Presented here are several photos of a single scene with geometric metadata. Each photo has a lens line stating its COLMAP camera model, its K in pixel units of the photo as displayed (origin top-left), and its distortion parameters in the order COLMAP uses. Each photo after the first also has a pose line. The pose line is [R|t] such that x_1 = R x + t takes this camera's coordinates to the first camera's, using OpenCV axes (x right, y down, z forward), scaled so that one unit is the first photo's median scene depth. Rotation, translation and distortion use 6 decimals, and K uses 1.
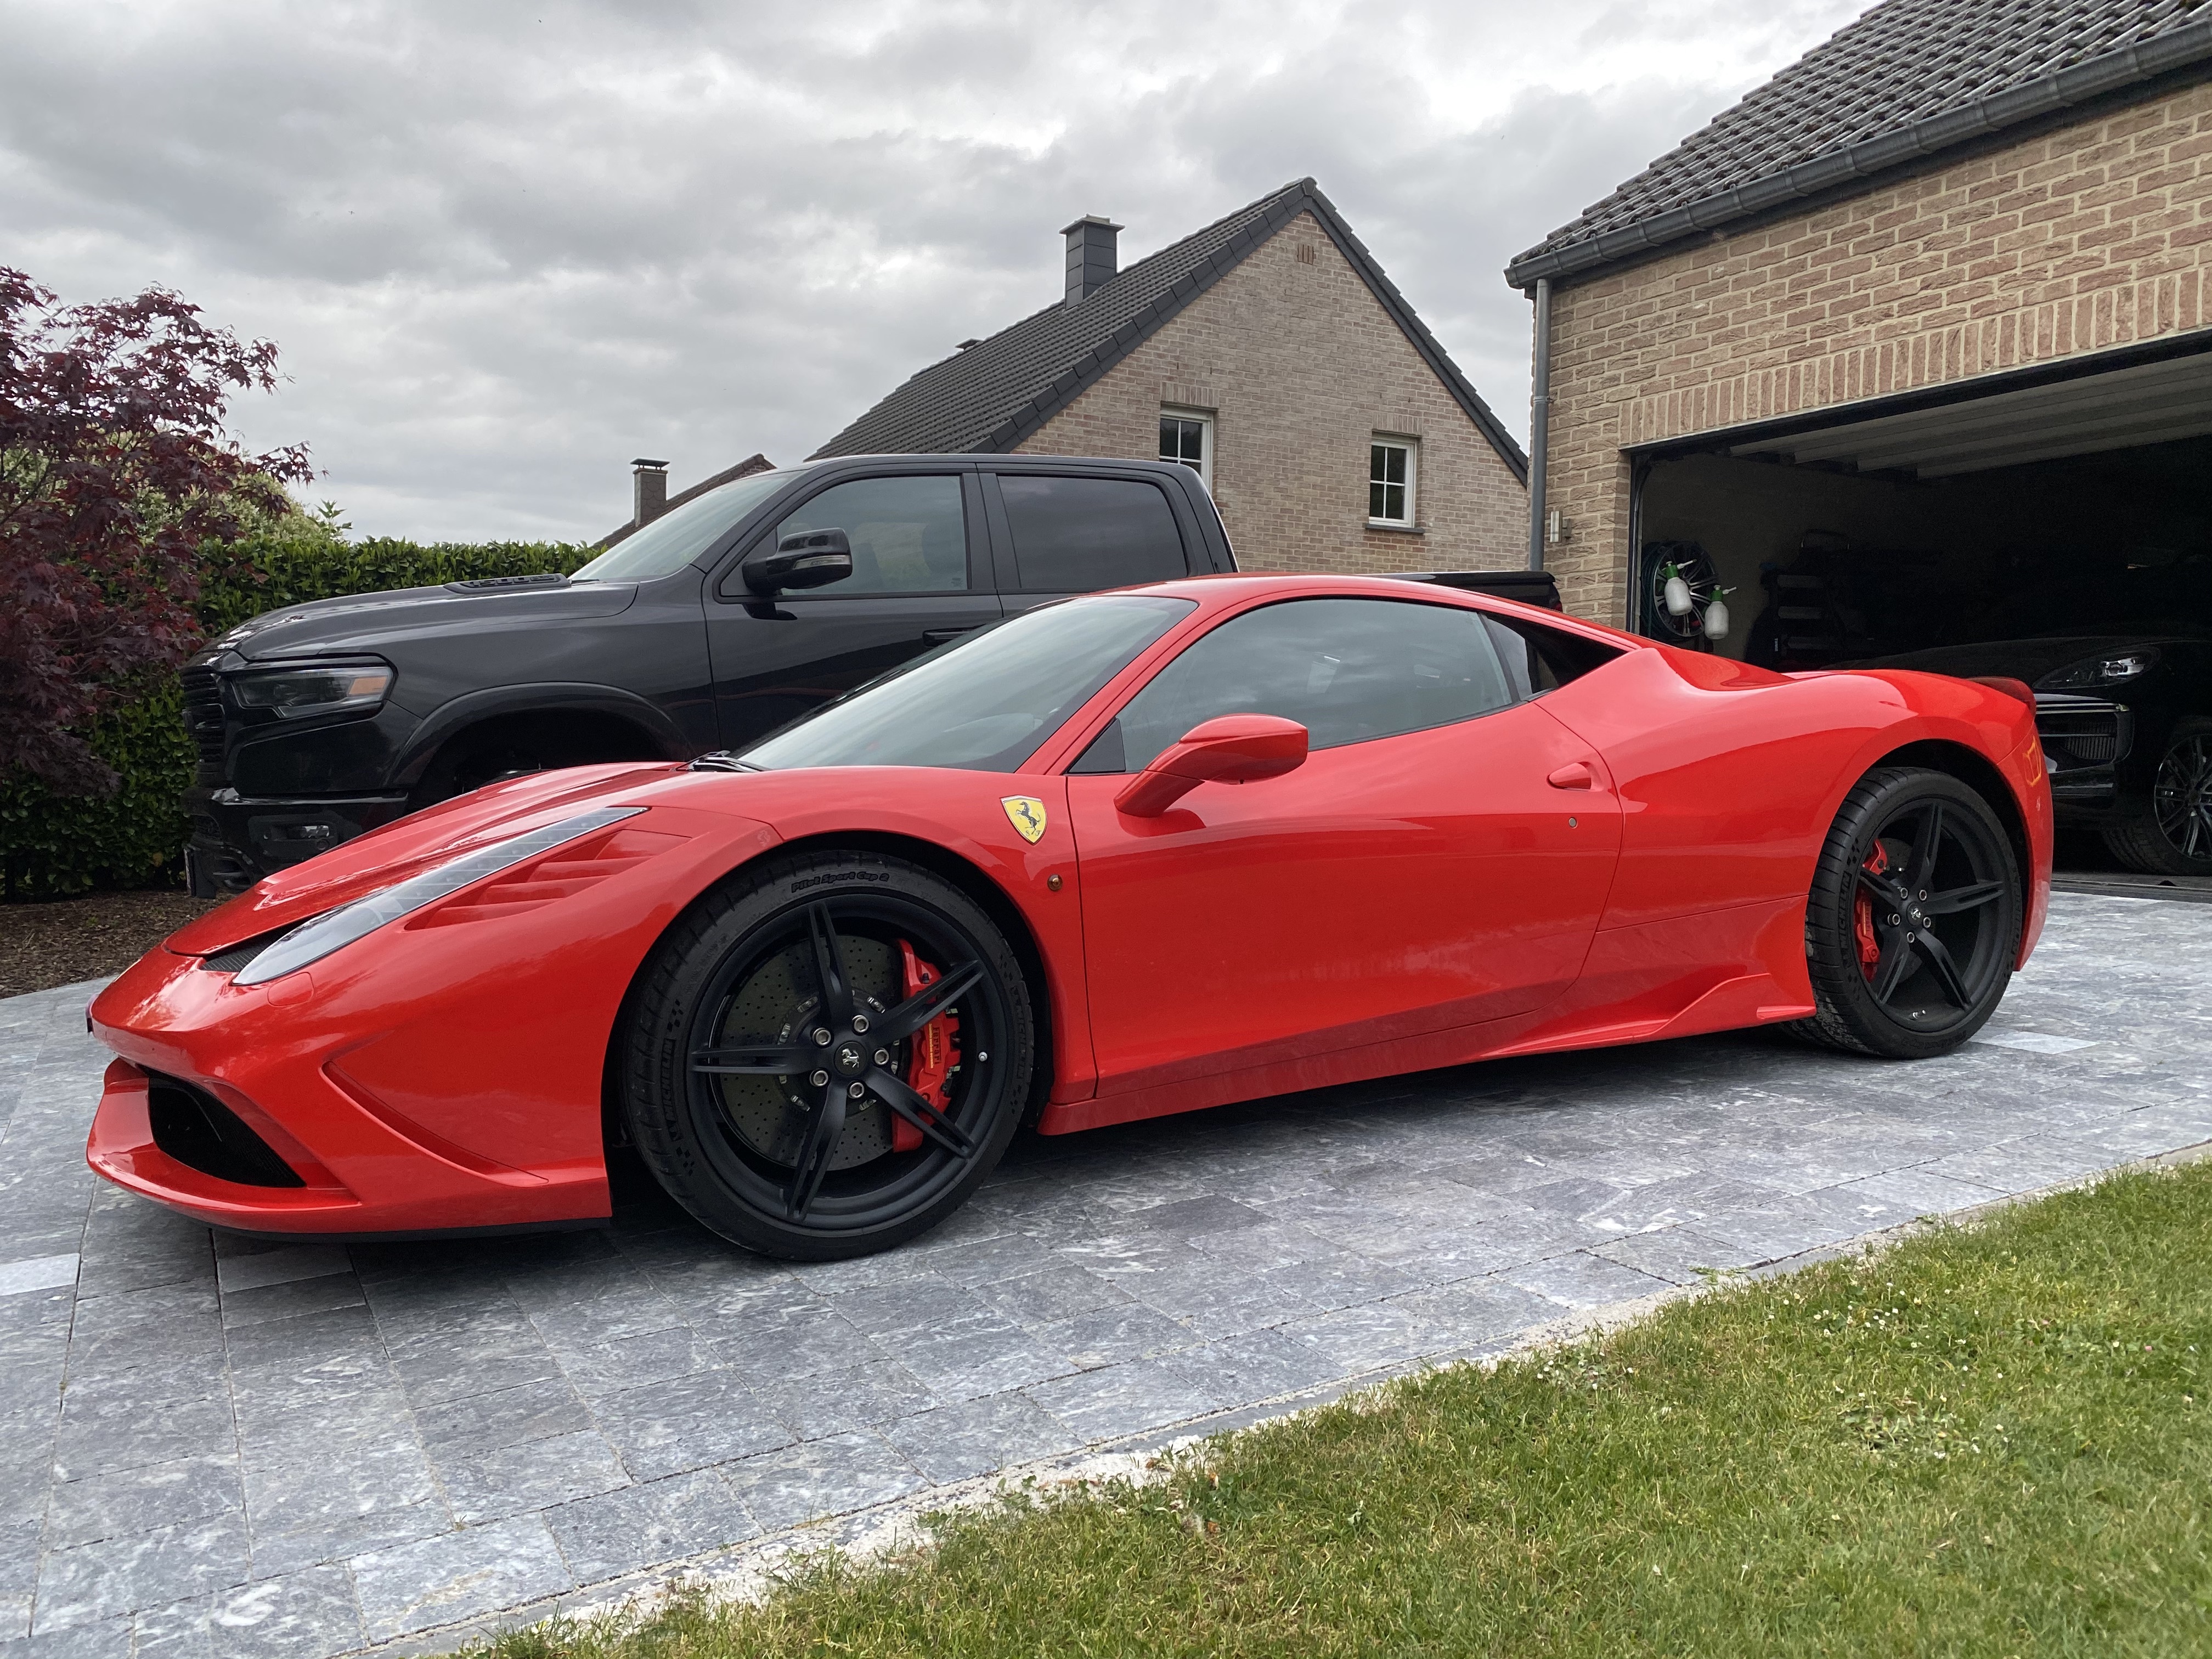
lens RADIAL K [[1648.6, 0, 1100.8], [0, 1648.6, 828.6], [0, 0, 1]] dist [0.021740, -0.027948]
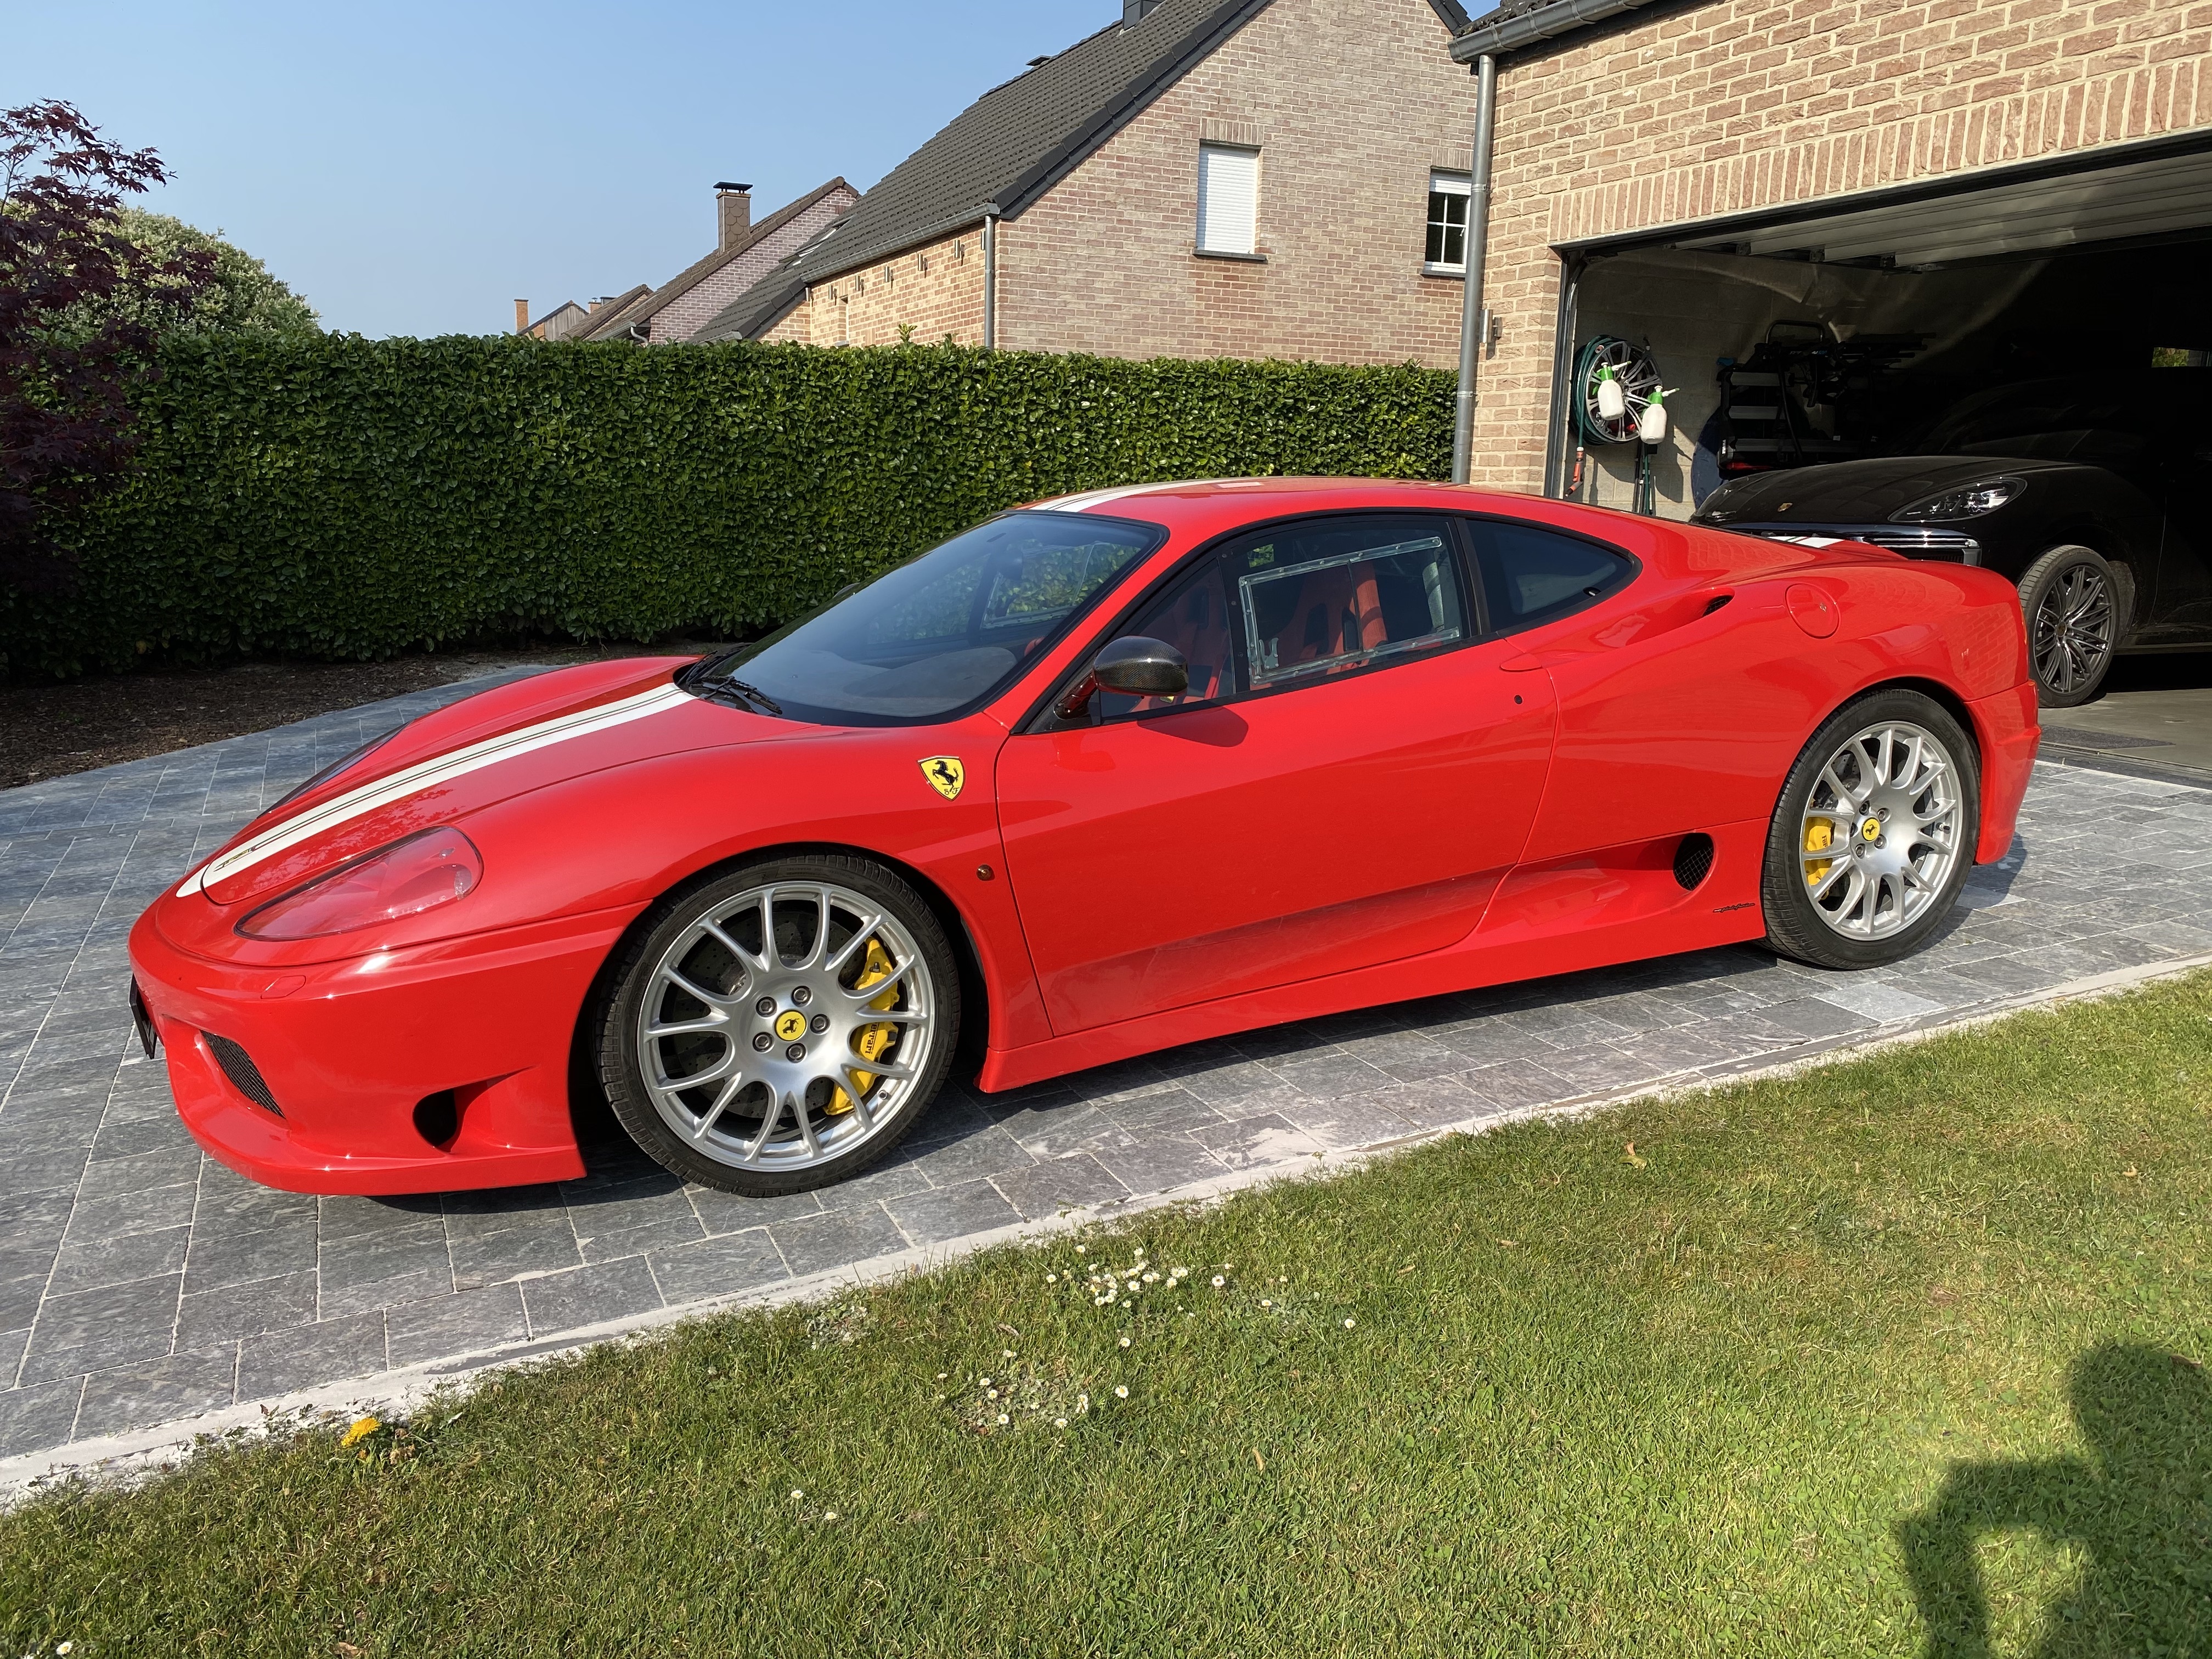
lens RADIAL K [[1648.6, 0, 1134.0], [0, 1648.6, 823.8], [0, 0, 1]] dist [0.021740, -0.027948]
pose [[0.998090, 0.019087, -0.058760, 0.151323], [-0.009318, 0.986708, 0.162236, -0.056789], [0.061076, -0.161379, 0.985001, -0.021610]]
